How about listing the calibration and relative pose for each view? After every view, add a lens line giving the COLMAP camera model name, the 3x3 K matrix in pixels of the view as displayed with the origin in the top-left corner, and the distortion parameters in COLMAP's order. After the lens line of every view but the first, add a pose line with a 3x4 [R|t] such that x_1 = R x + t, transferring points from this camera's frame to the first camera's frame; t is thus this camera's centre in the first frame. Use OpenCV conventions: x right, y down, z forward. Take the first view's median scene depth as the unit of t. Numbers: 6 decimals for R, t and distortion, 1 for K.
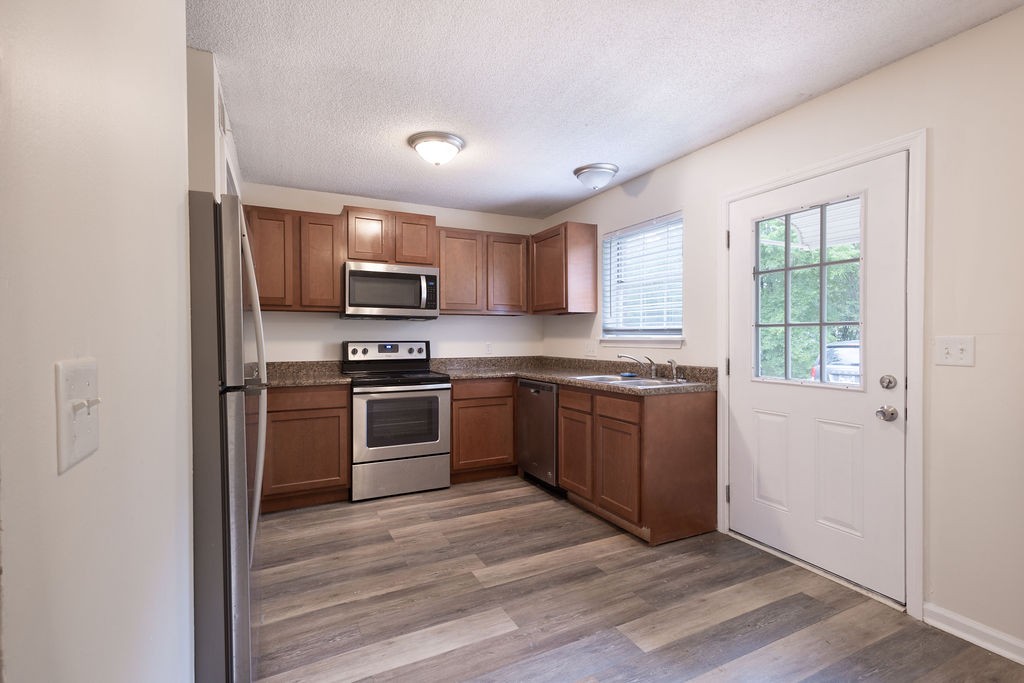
lens RADIAL K [[469.8, 0, 505.5], [0, 469.8, 342.2], [0, 0, 1]] dist [0.014417, -0.004567]
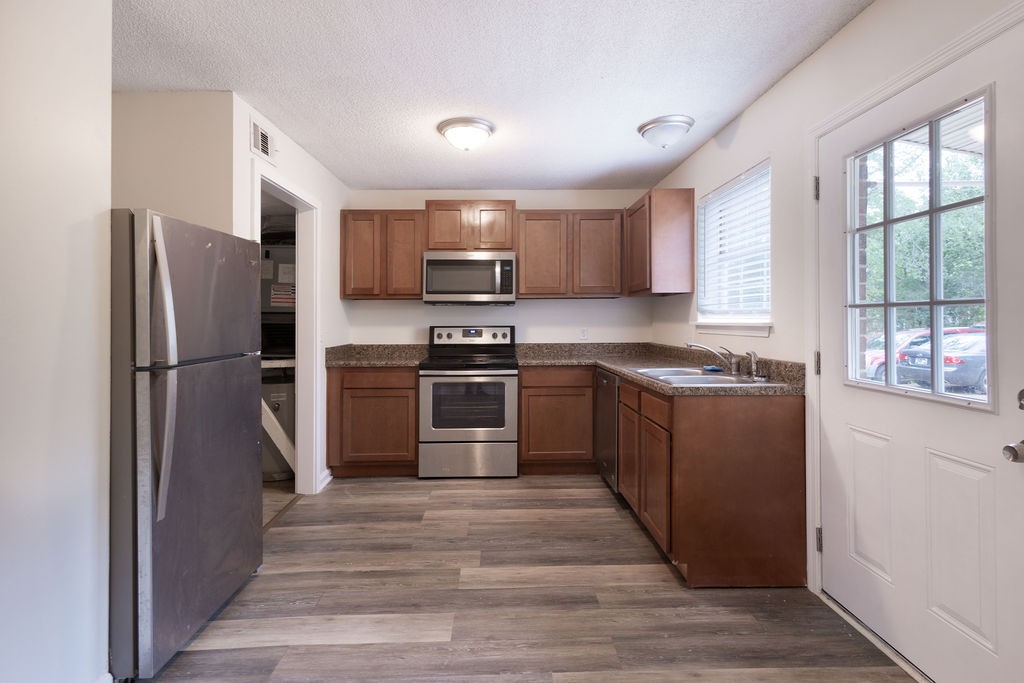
lens RADIAL K [[469.8, 0, 508.4], [0, 469.8, 318.8], [0, 0, 1]] dist [0.014417, -0.004567]
pose [[0.904383, -0.005183, -0.426689, 0.349004], [-0.000619, 0.999909, -0.013457, -0.005984], [0.426720, 0.012435, 0.904298, 0.137995]]
